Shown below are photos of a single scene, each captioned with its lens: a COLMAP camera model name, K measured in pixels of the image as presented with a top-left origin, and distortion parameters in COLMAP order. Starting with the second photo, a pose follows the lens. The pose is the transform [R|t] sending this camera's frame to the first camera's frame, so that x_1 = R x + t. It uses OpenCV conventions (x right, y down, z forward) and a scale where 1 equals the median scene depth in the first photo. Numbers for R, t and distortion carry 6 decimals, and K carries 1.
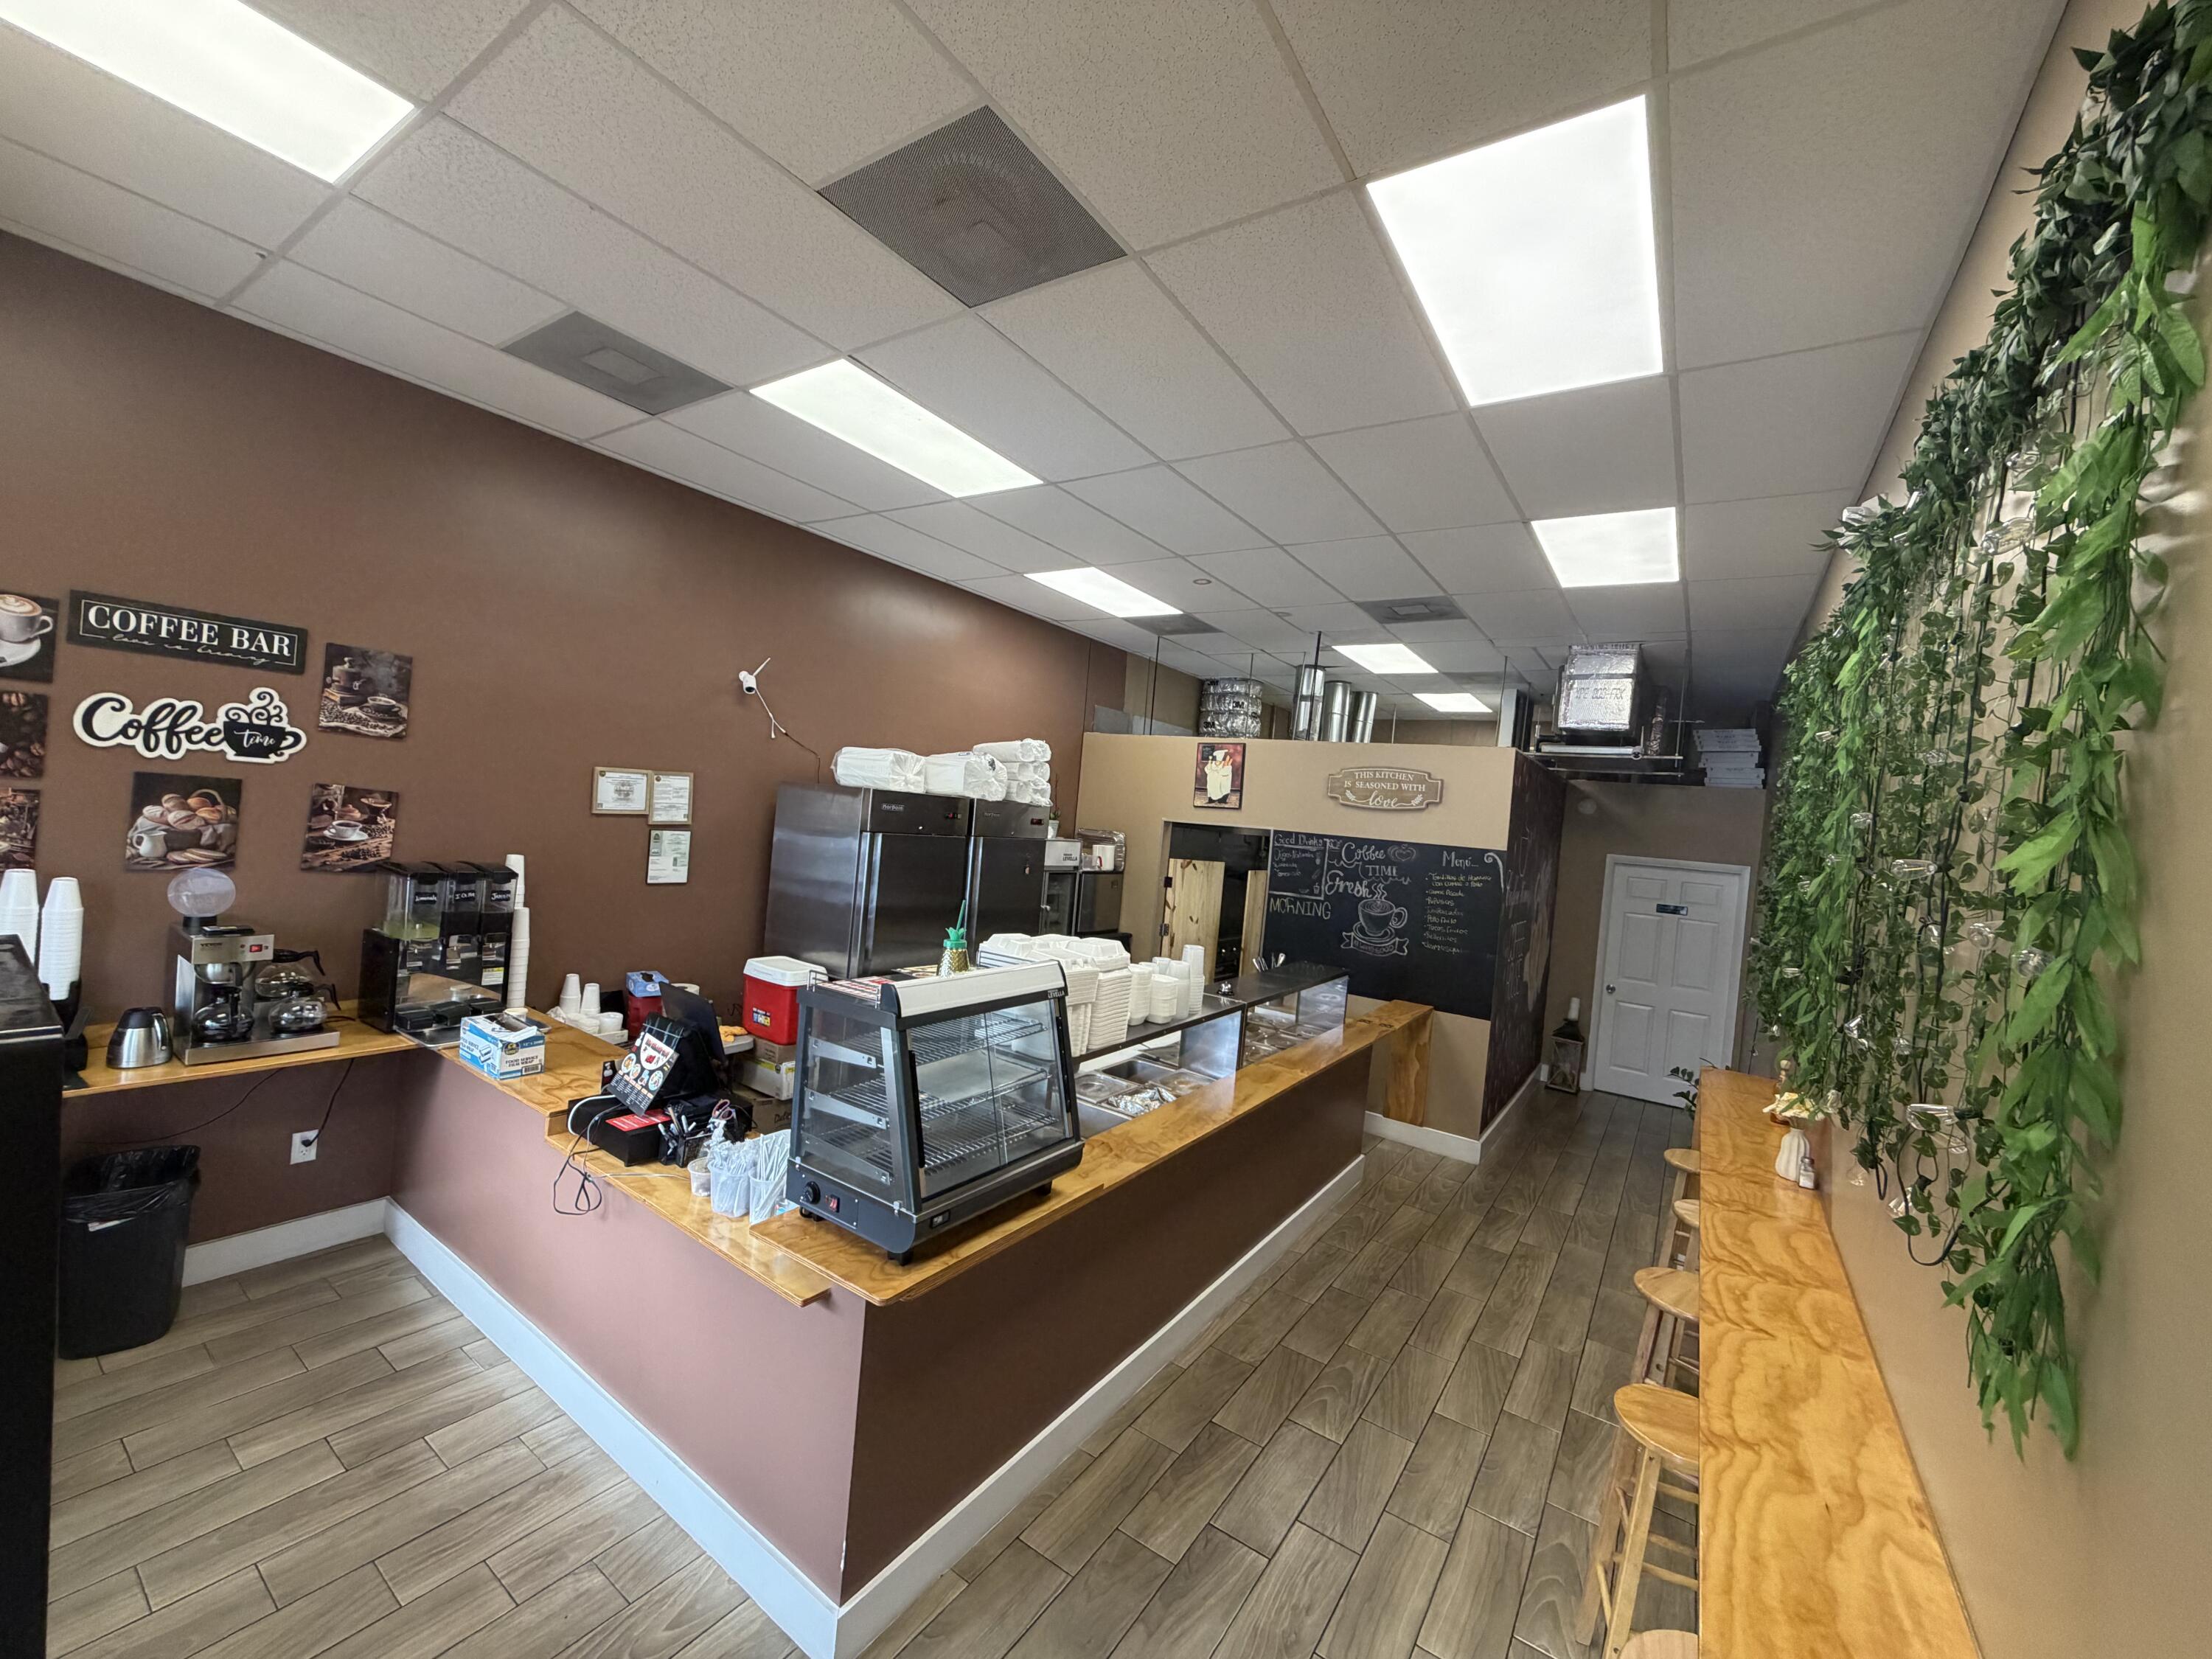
lens RADIAL K [[887.1, 0, 1106.0], [0, 887.1, 829.5], [0, 0, 1]] dist [0.001324, 0.000423]
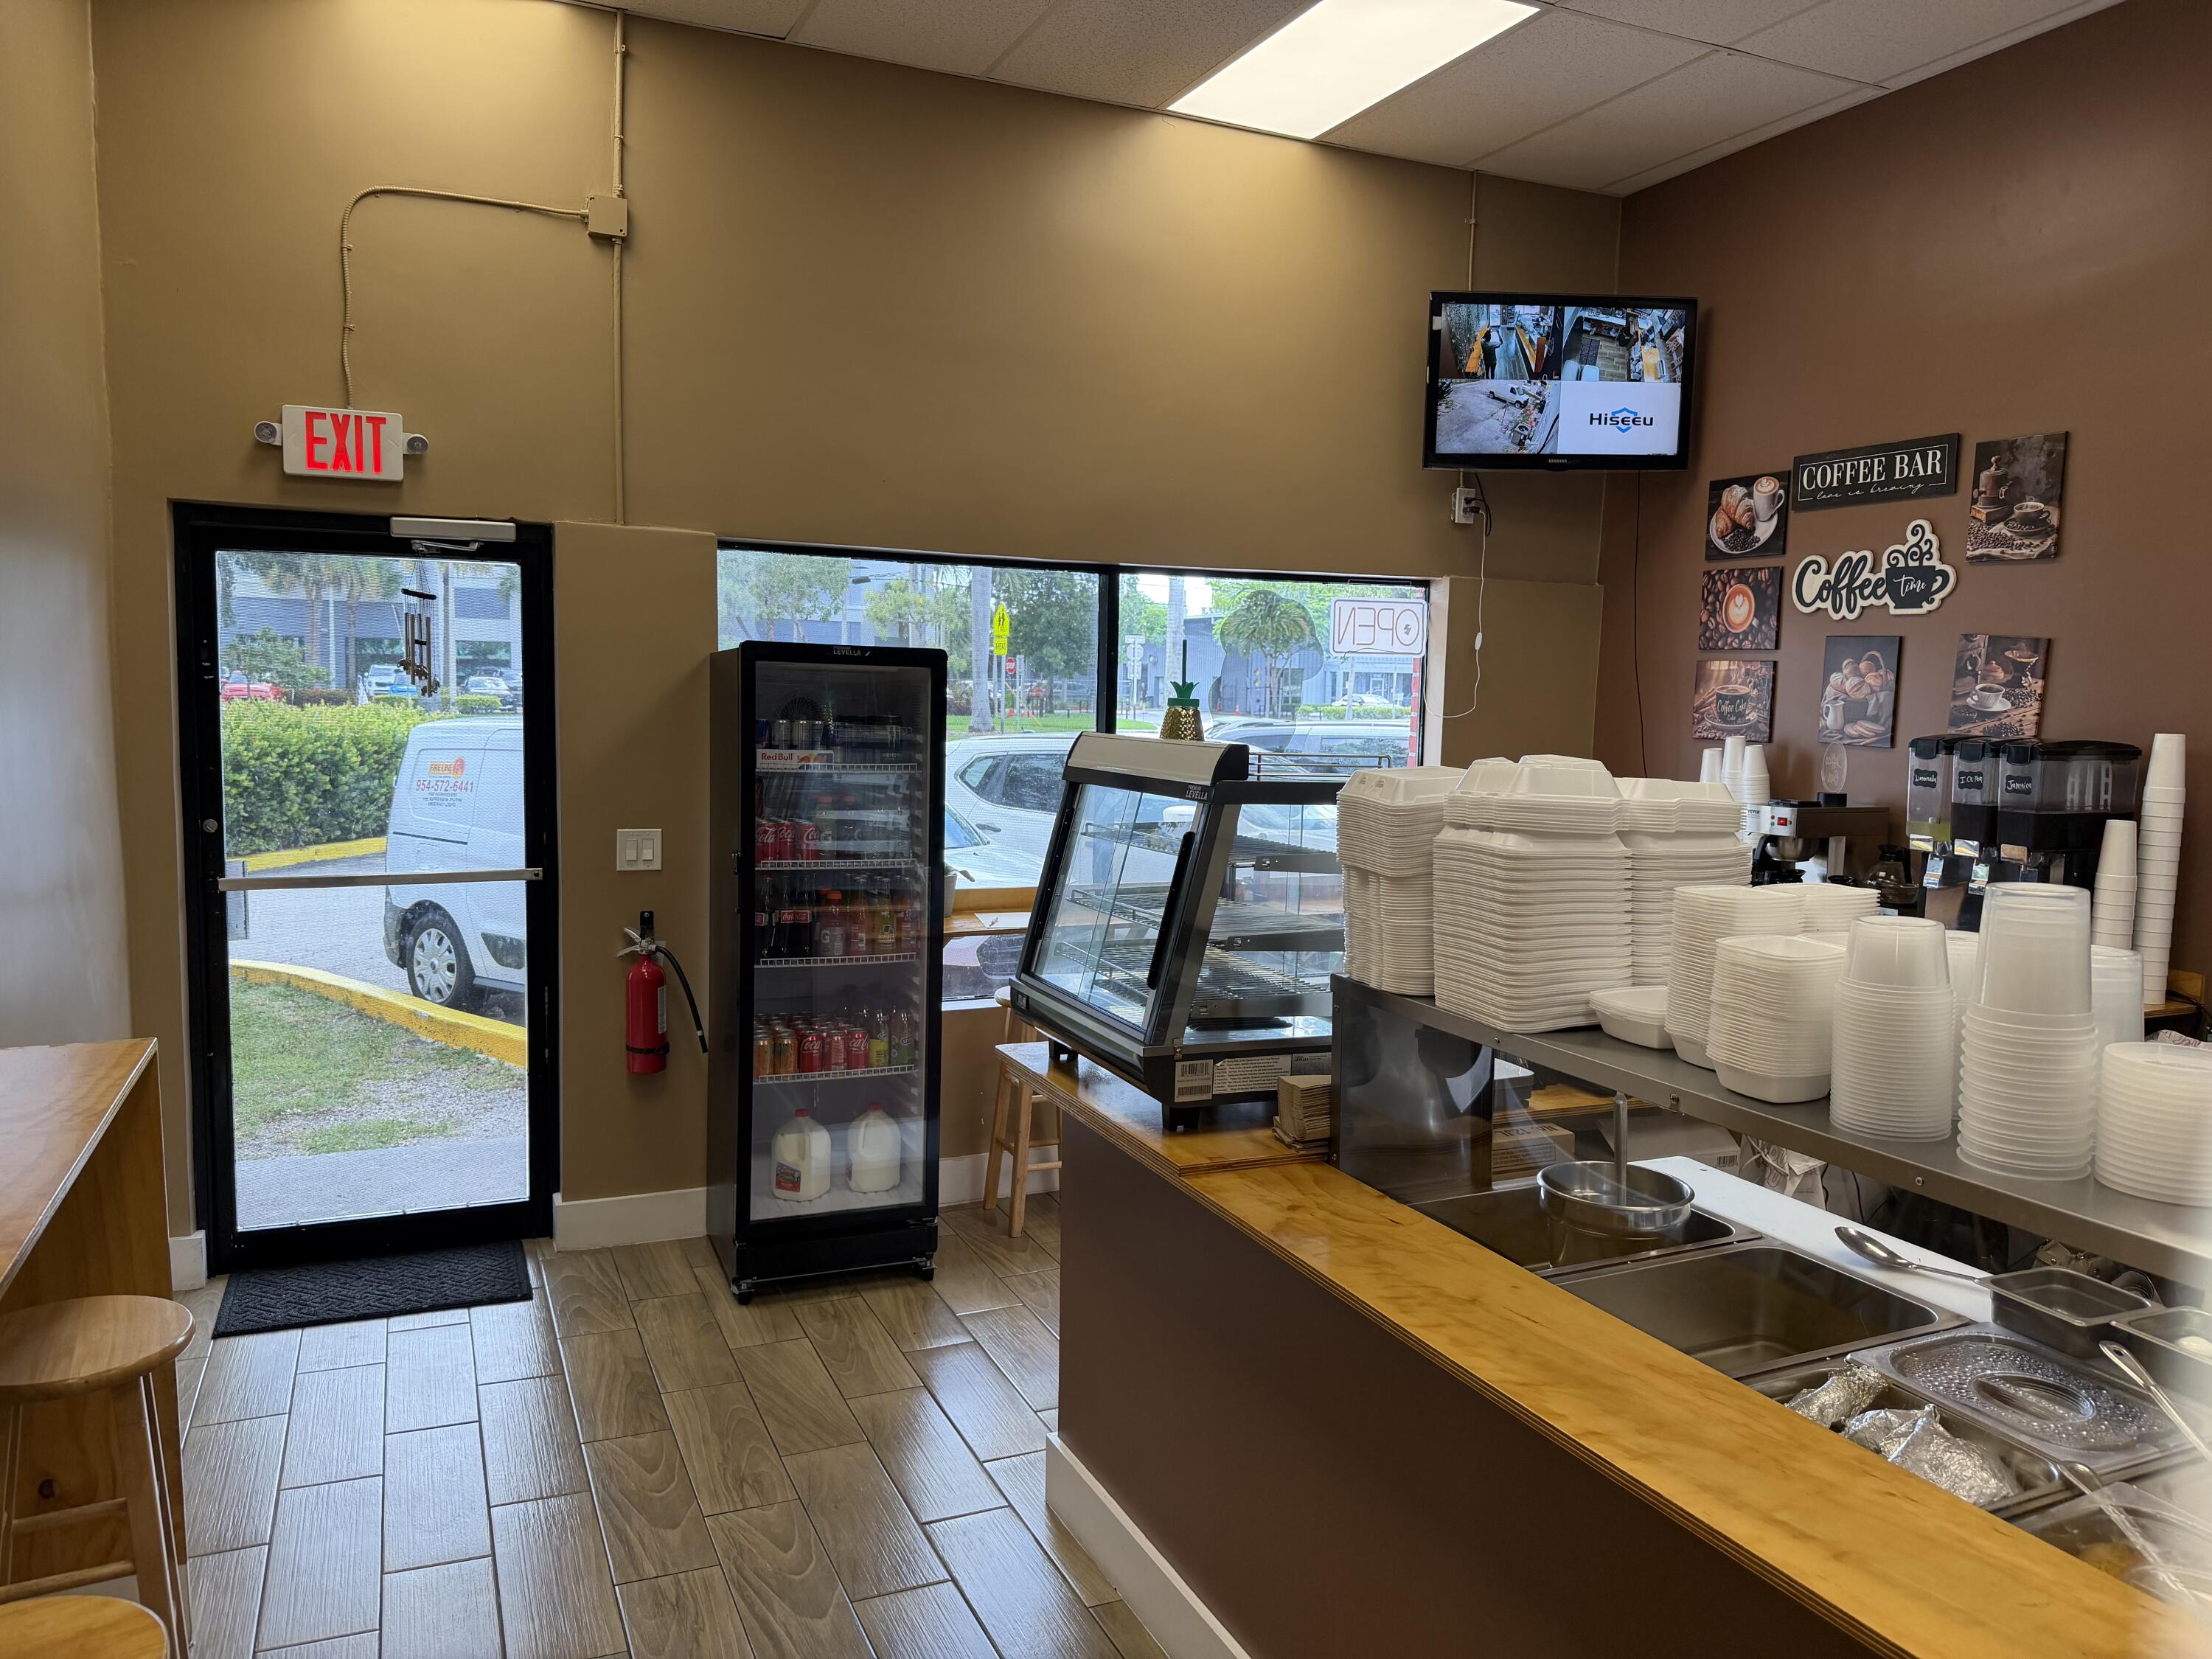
lens RADIAL K [[1565.6, 0, 1109.5], [0, 1565.6, 818.8], [0, 0, 1]] dist [0.093081, -0.112401]
pose [[-0.524364, -0.026244, -0.851090, 0.646511], [-0.085535, 0.996093, 0.021984, 0.138731], [0.847187, 0.084325, -0.524560, 1.141256]]
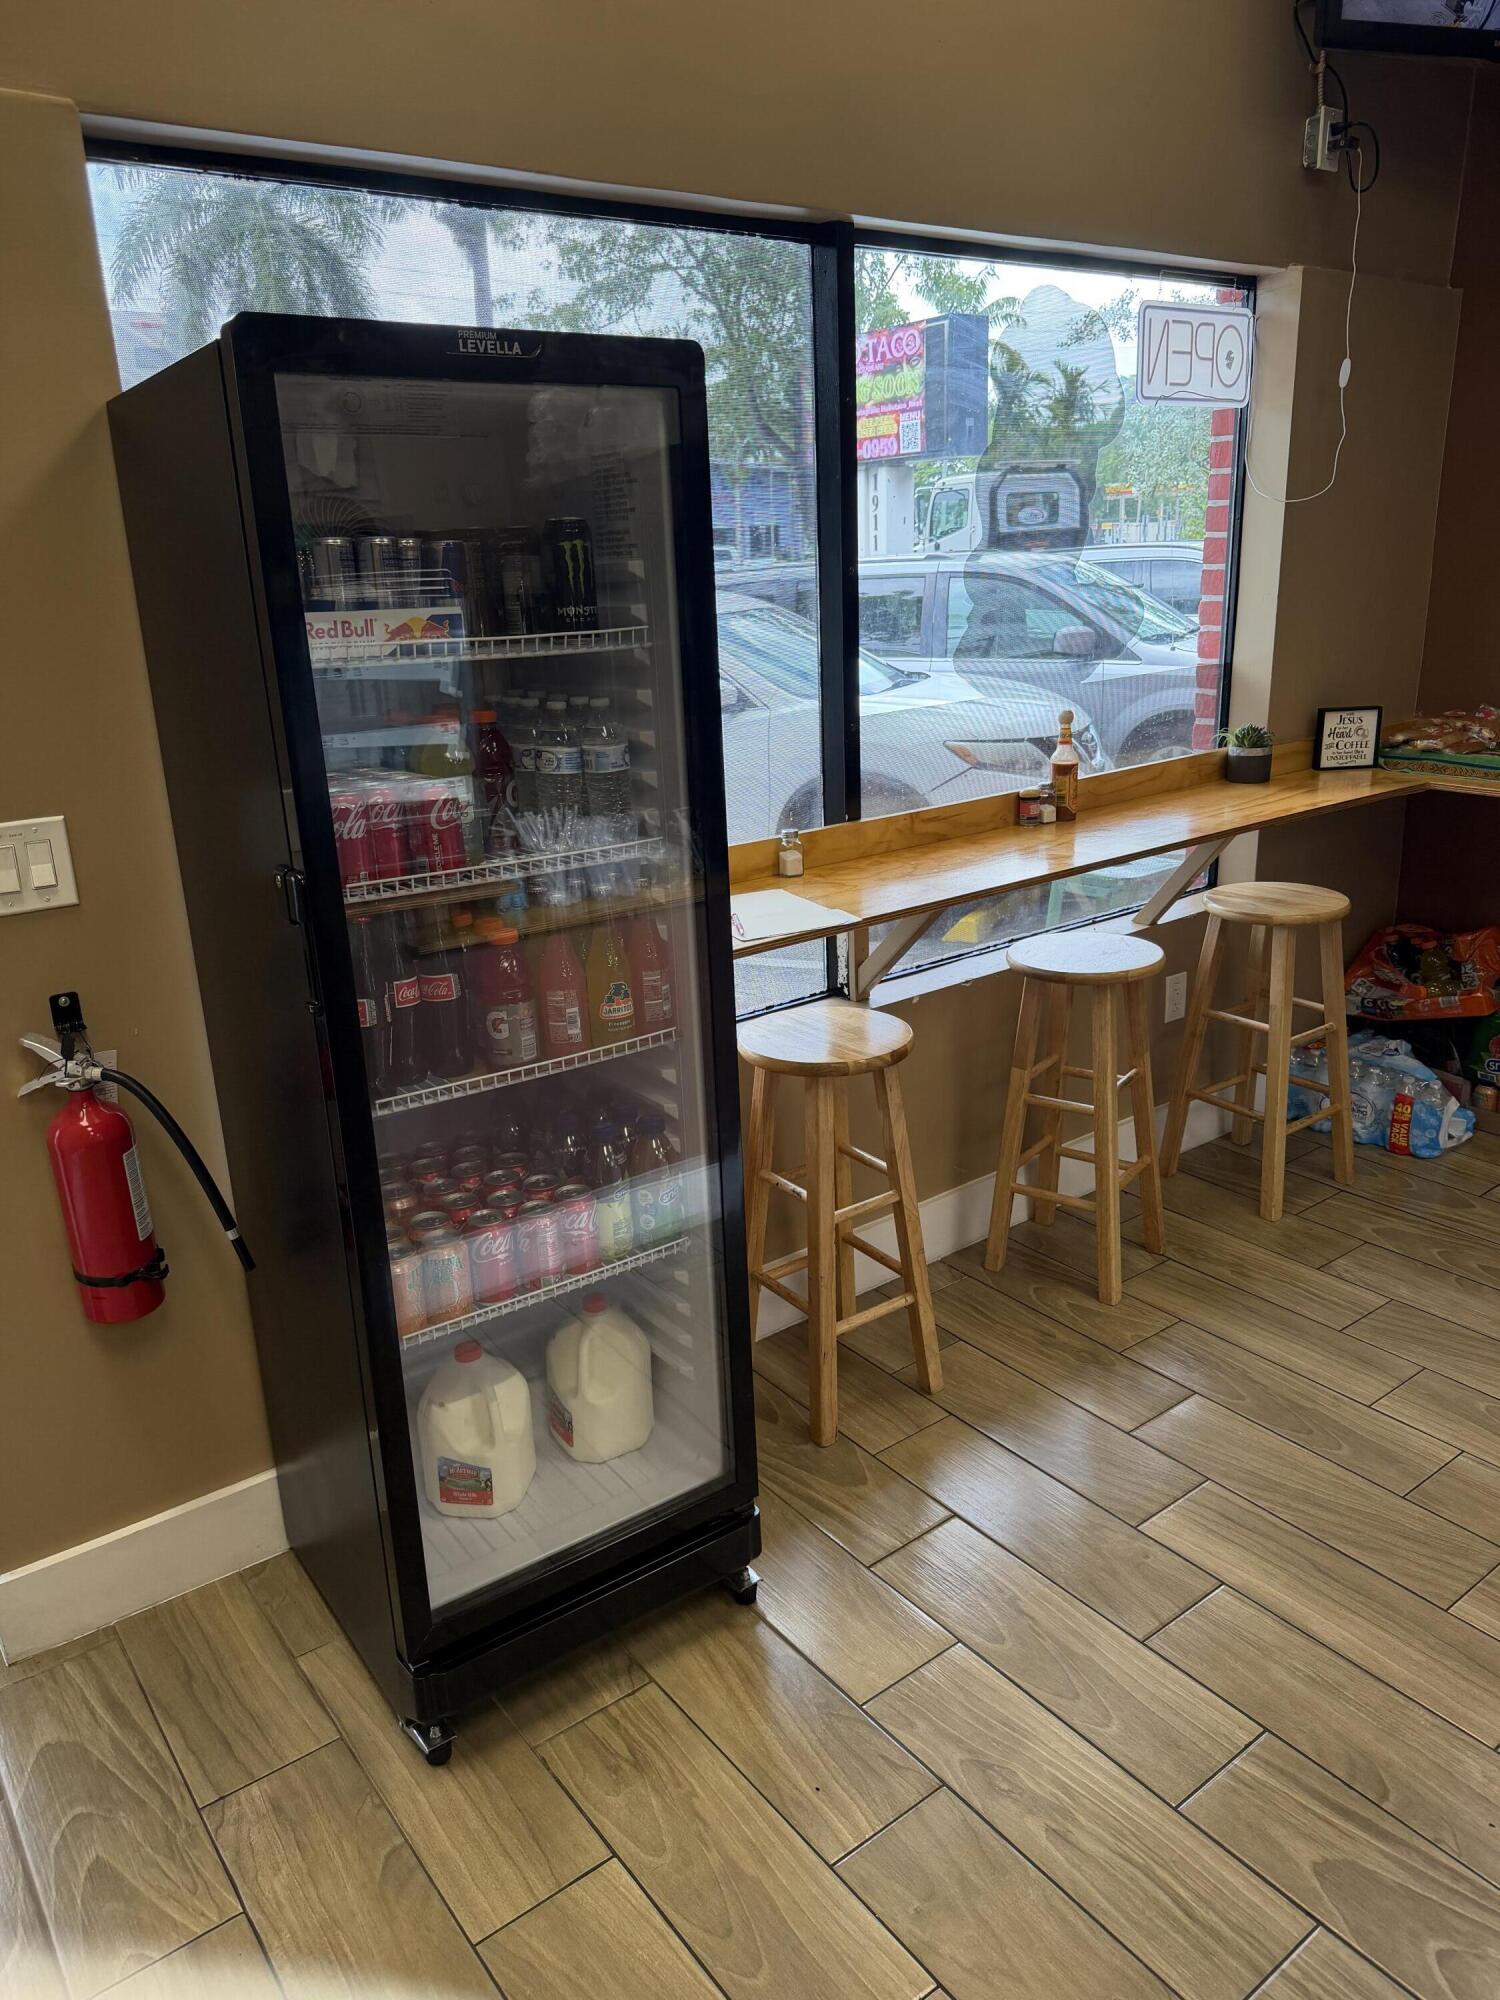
lens RADIAL K [[1399.2, 0, 728.7], [0, 1399.2, 994.0], [0, 0, 1]] dist [-0.001777, -0.003109]
pose [[-0.324841, 0.215014, -0.921003, 0.107688], [-0.009814, 0.972996, 0.230614, 0.149348], [0.945718, 0.083951, -0.313959, 0.502739]]
